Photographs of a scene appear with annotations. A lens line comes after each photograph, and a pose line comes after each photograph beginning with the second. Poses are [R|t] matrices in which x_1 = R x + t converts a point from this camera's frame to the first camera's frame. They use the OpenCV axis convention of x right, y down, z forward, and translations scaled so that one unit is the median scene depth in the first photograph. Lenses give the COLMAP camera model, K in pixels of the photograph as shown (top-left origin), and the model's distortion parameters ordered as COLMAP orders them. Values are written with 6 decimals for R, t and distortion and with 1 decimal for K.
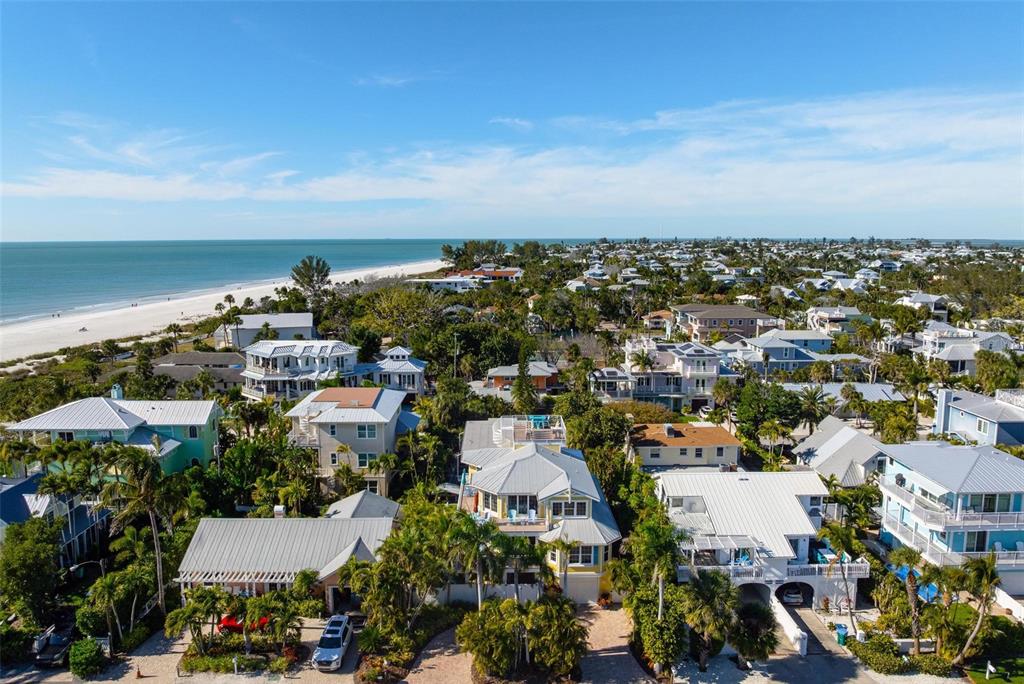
lens RADIAL K [[719.3, 0, 519.6], [0, 719.3, 333.2], [0, 0, 1]] dist [-0.028481, -0.010127]
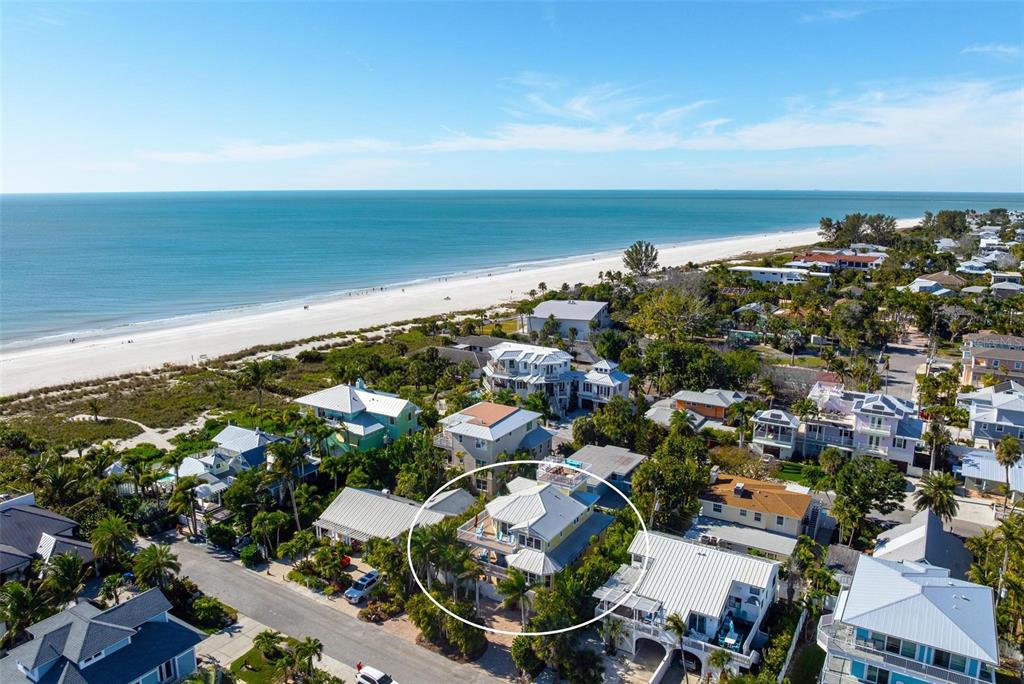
lens RADIAL K [[719.3, 0, 515.4], [0, 719.3, 341.7], [0, 0, 1]] dist [-0.028481, -0.010127]
pose [[0.846557, 0.114307, -0.519880, 0.467591], [-0.075064, 0.992547, 0.096001, -0.169458], [0.526979, -0.042246, 0.848828, -0.091922]]
